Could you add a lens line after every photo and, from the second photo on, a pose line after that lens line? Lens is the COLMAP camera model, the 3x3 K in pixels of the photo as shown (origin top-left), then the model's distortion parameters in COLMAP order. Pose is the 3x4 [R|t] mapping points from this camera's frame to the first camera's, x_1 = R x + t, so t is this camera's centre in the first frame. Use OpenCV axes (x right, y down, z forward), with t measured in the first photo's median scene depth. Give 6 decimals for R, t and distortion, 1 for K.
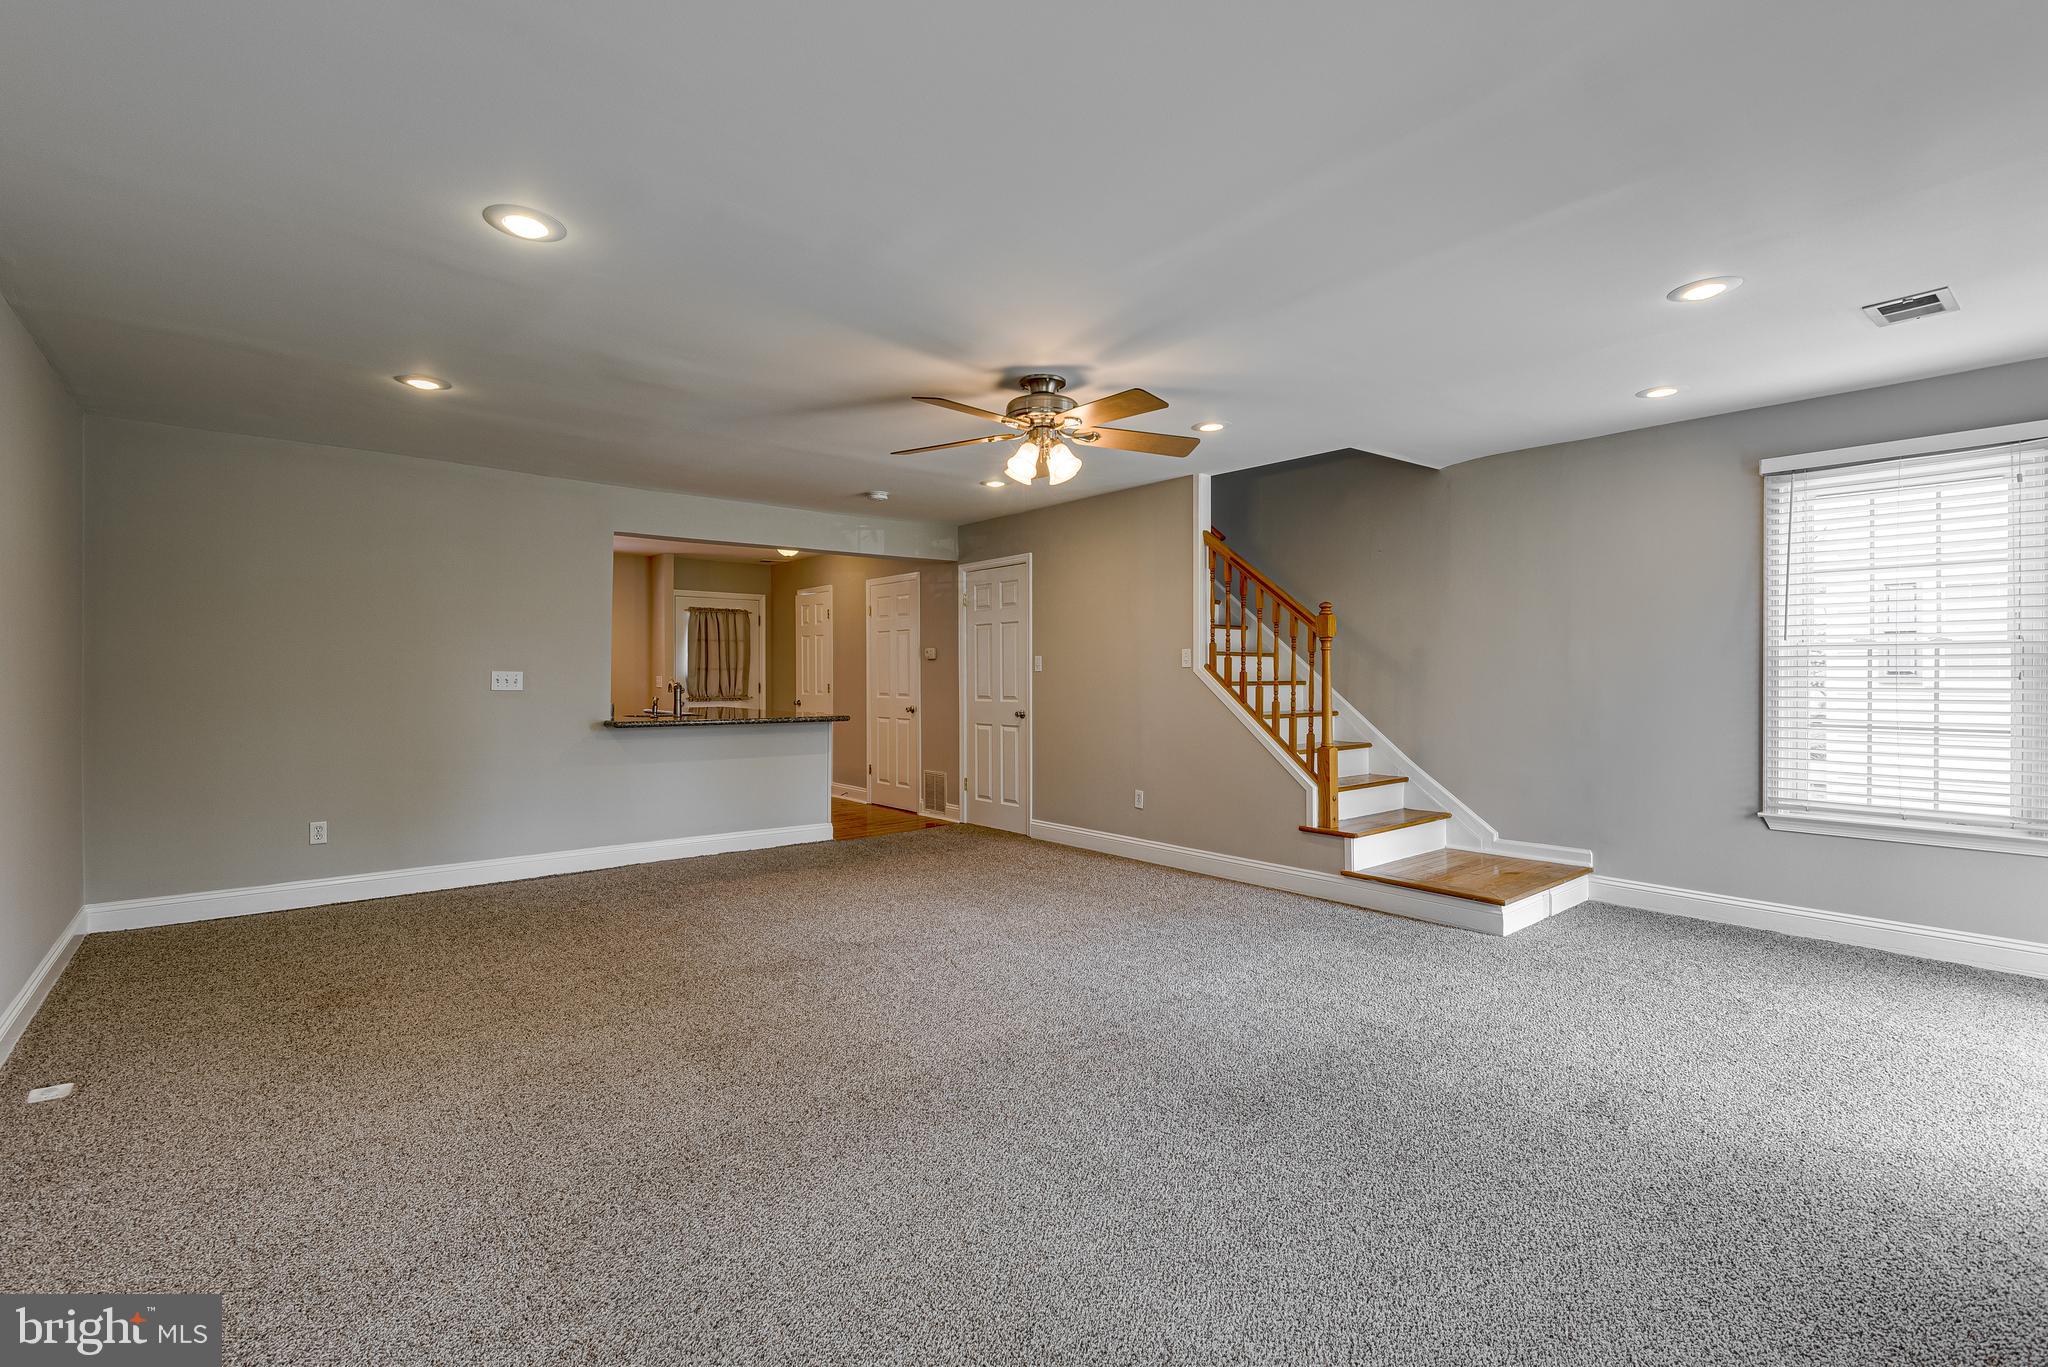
lens RADIAL K [[925.7, 0, 1030.5], [0, 925.7, 683.5], [0, 0, 1]] dist [0.032955, -0.006669]
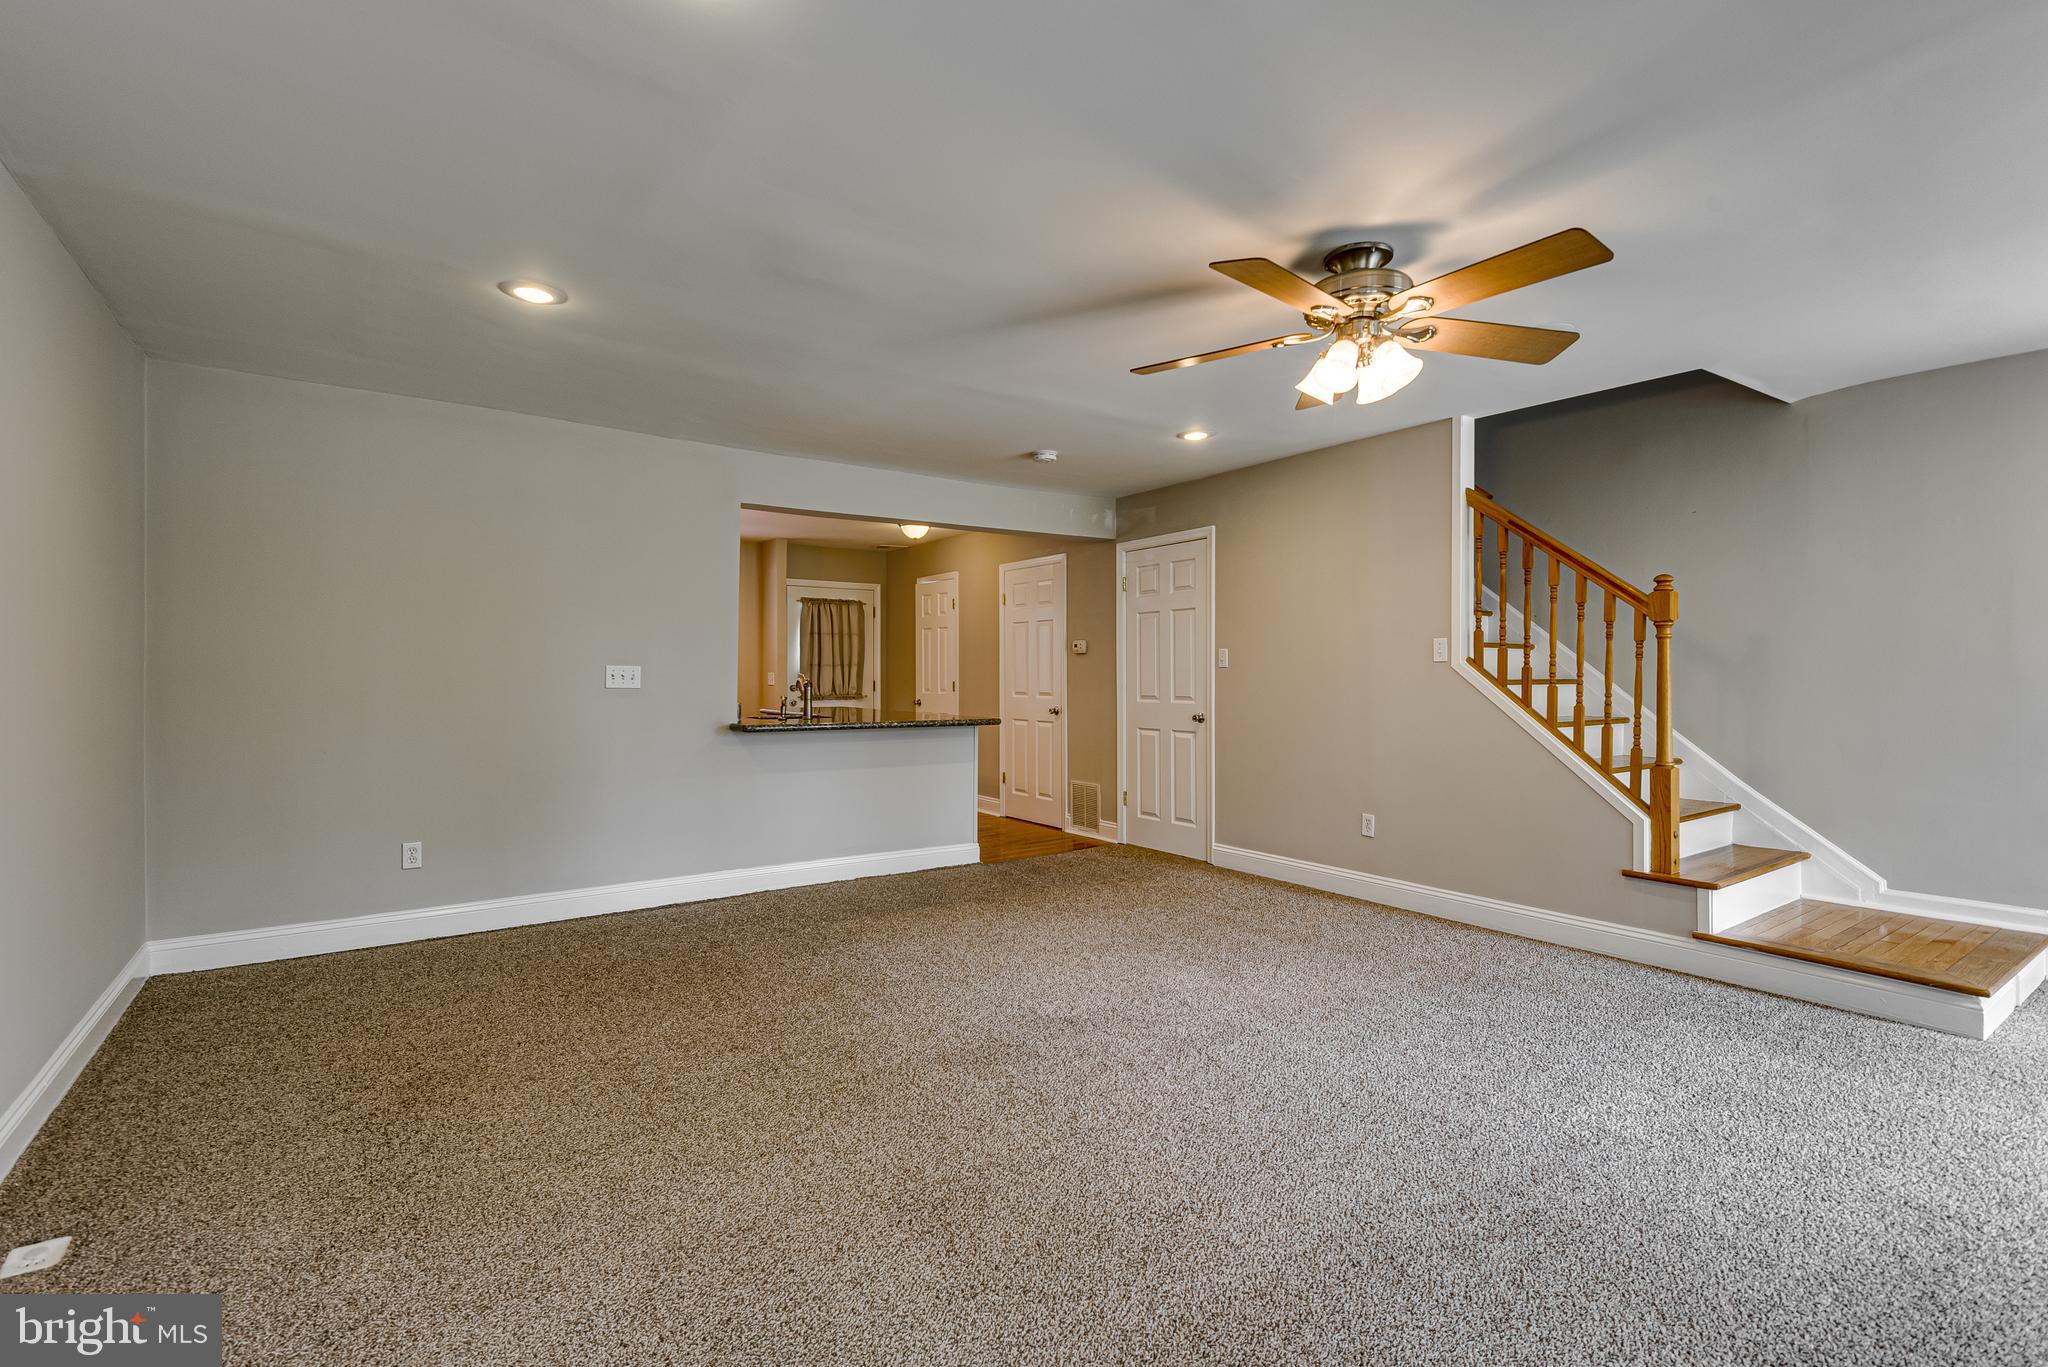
lens RADIAL K [[925.7, 0, 1029.0], [0, 925.7, 686.9], [0, 0, 1]] dist [0.032955, -0.006669]
pose [[0.997031, 0.003203, -0.076935, -0.135467], [-0.002839, 0.999984, 0.004833, 0.001646], [0.076949, -0.004600, 0.997024, 0.197011]]
